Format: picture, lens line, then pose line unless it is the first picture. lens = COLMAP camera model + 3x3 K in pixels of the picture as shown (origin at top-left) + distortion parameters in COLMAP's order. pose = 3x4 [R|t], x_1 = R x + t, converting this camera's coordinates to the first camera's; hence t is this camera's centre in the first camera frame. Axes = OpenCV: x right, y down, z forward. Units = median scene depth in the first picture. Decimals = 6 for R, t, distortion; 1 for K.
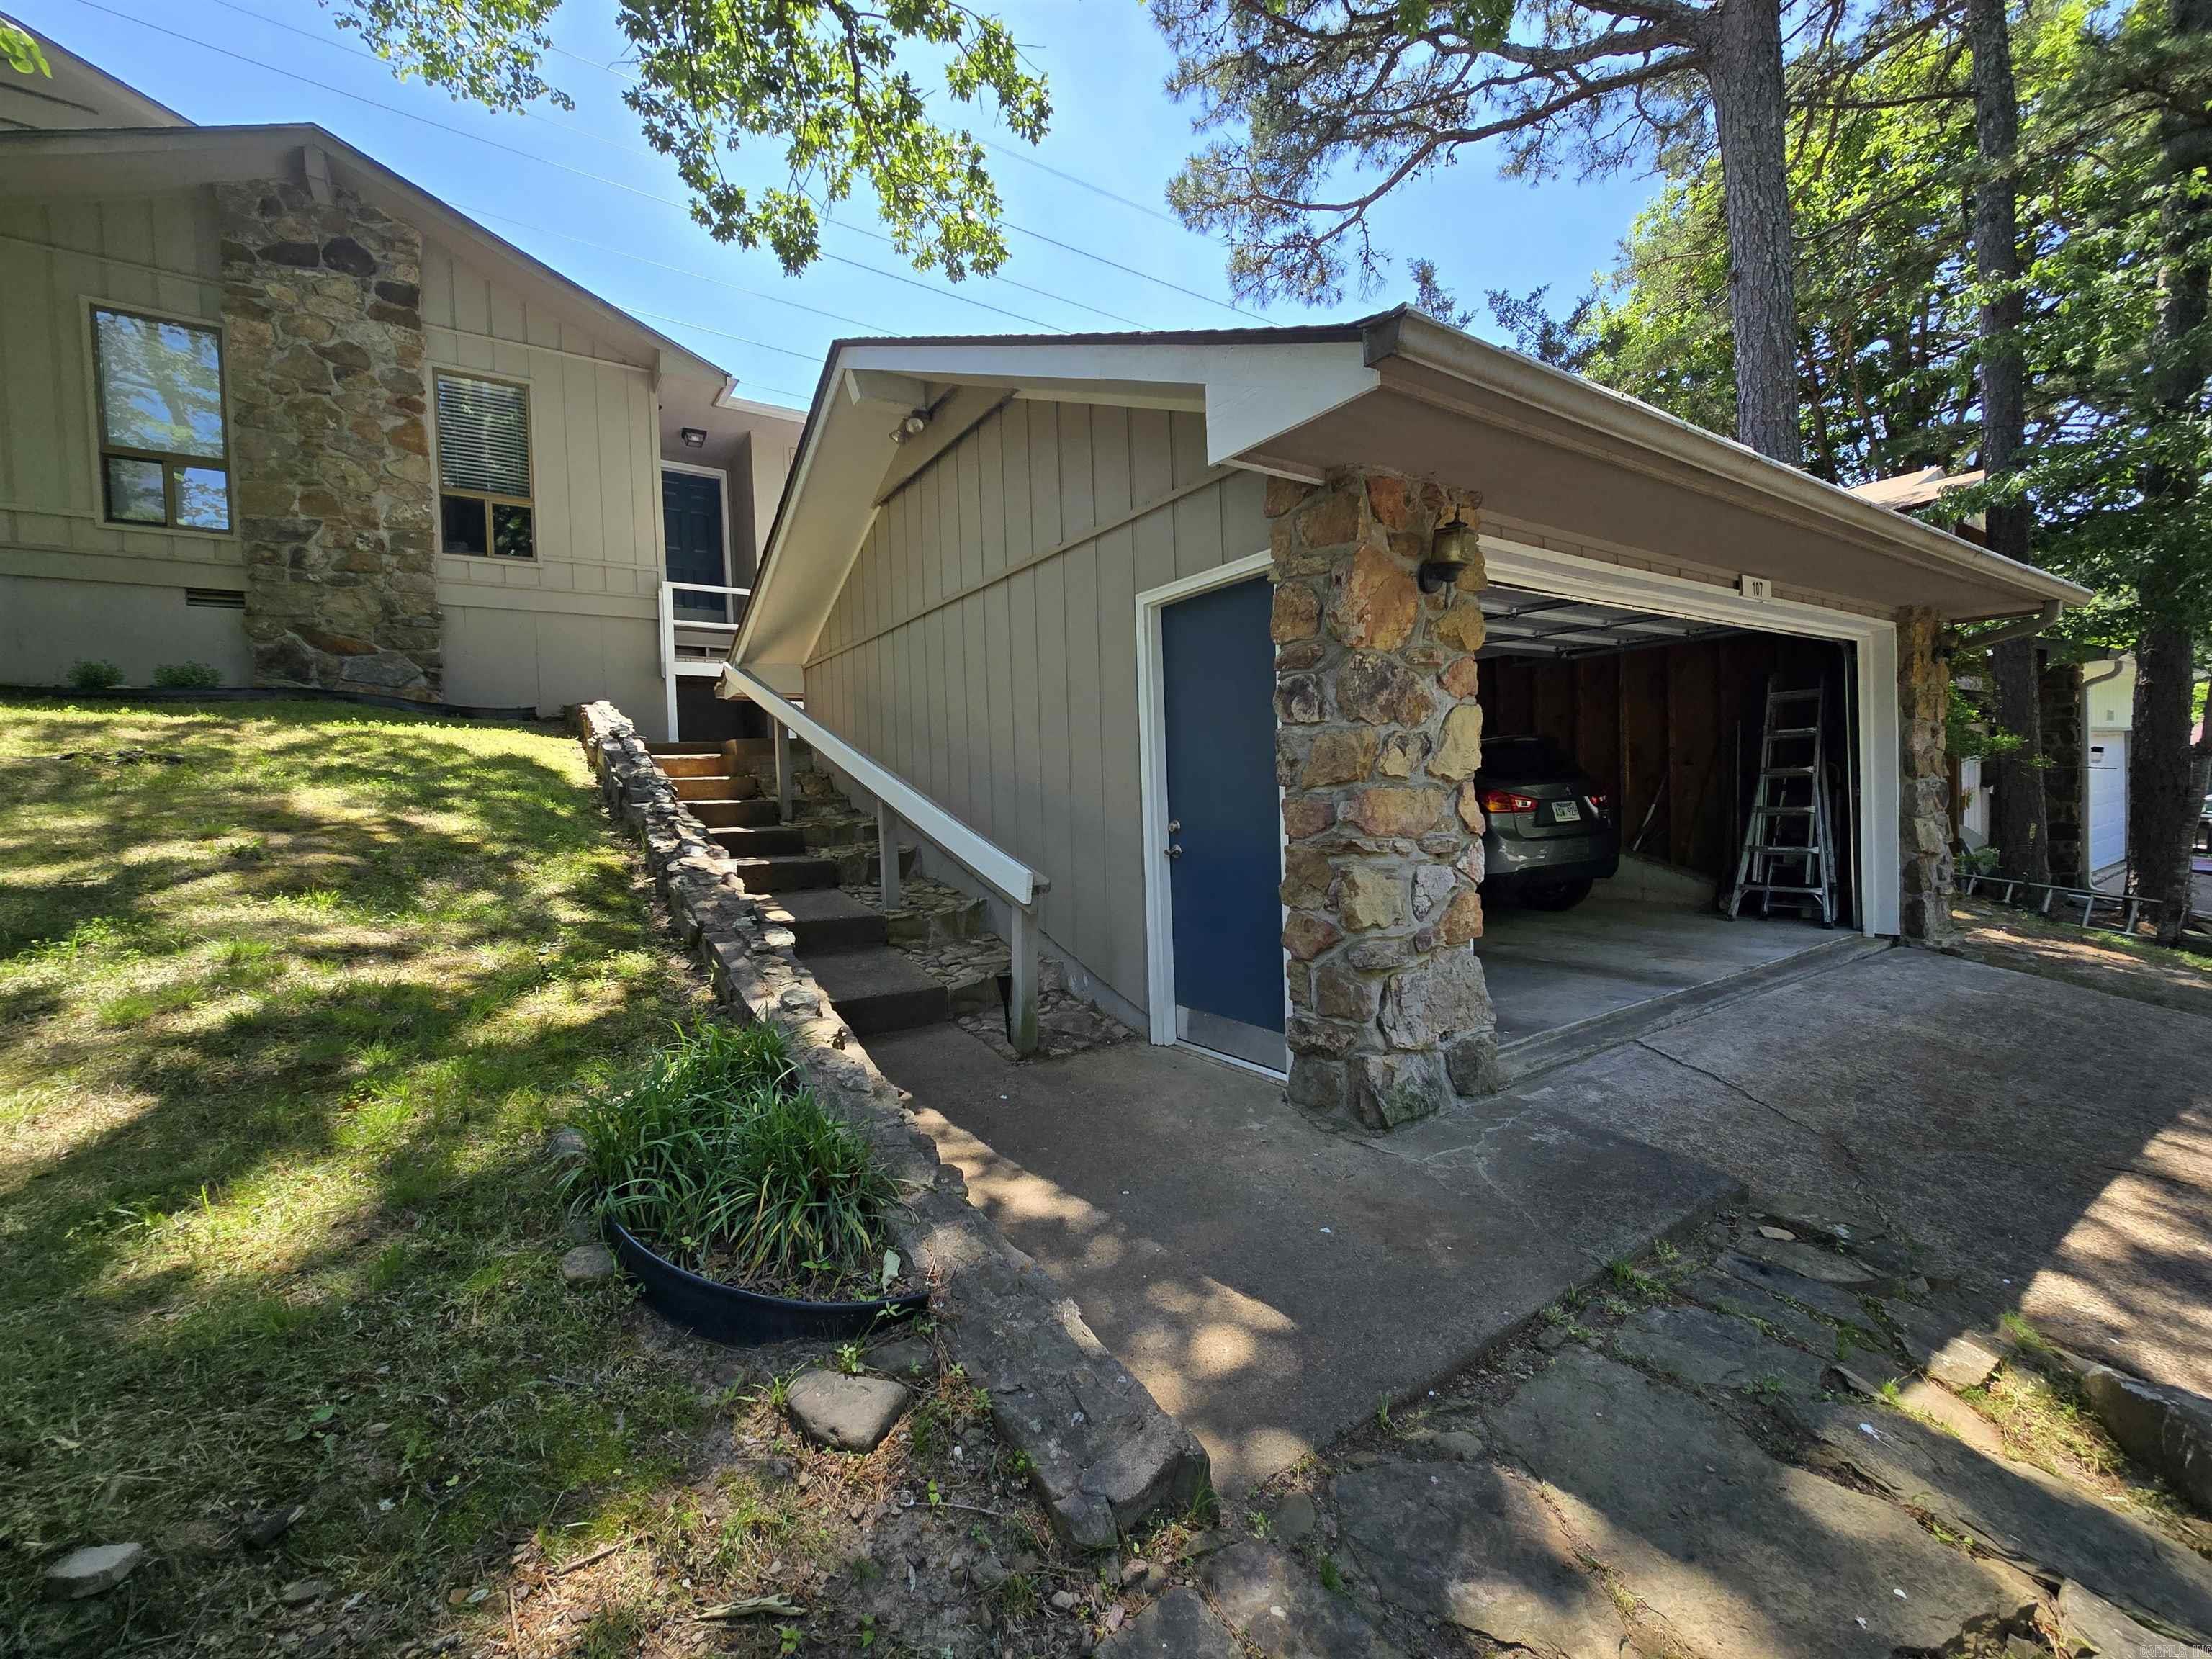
lens RADIAL K [[903.4, 0, 1092.3], [0, 903.4, 823.1], [0, 0, 1]] dist [-0.005124, 0.000307]
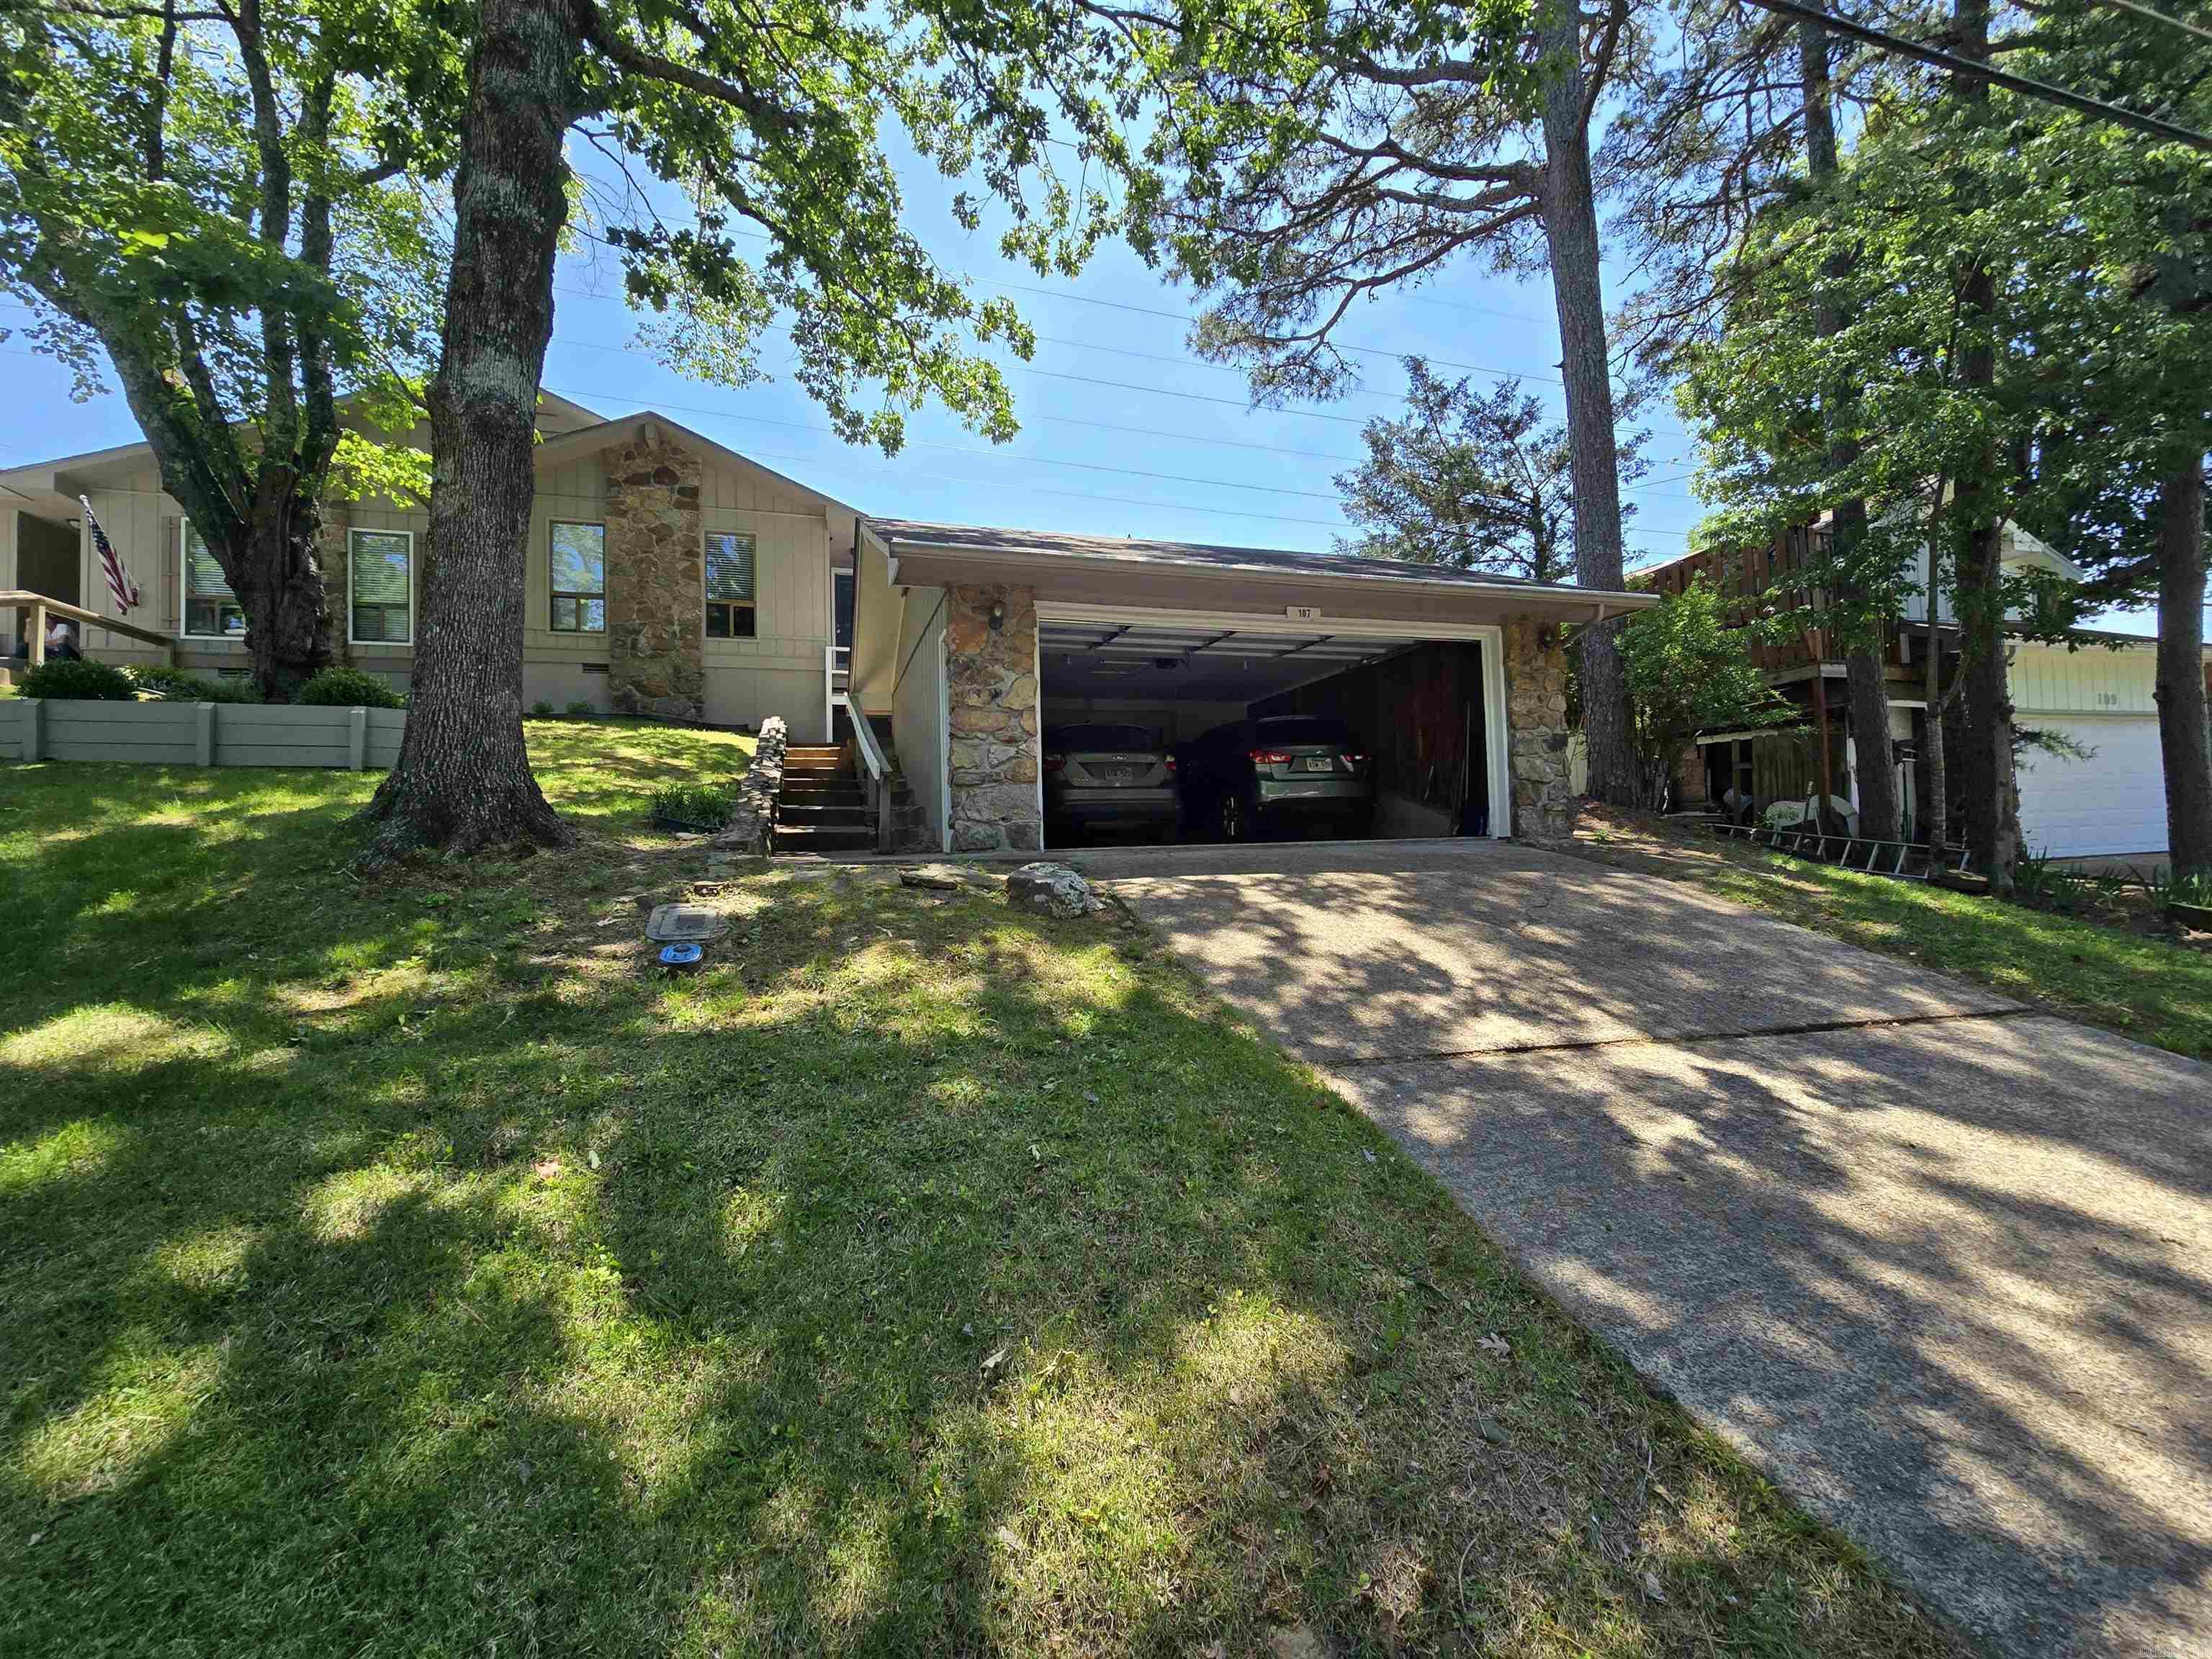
lens RADIAL K [[903.4, 0, 1092.3], [0, 903.4, 823.1], [0, 0, 1]] dist [-0.005124, 0.000307]
pose [[0.961167, -0.001659, -0.275962, 0.490240], [-0.013431, 0.998516, -0.052784, 0.144224], [0.275640, 0.054441, 0.959718, -0.456165]]
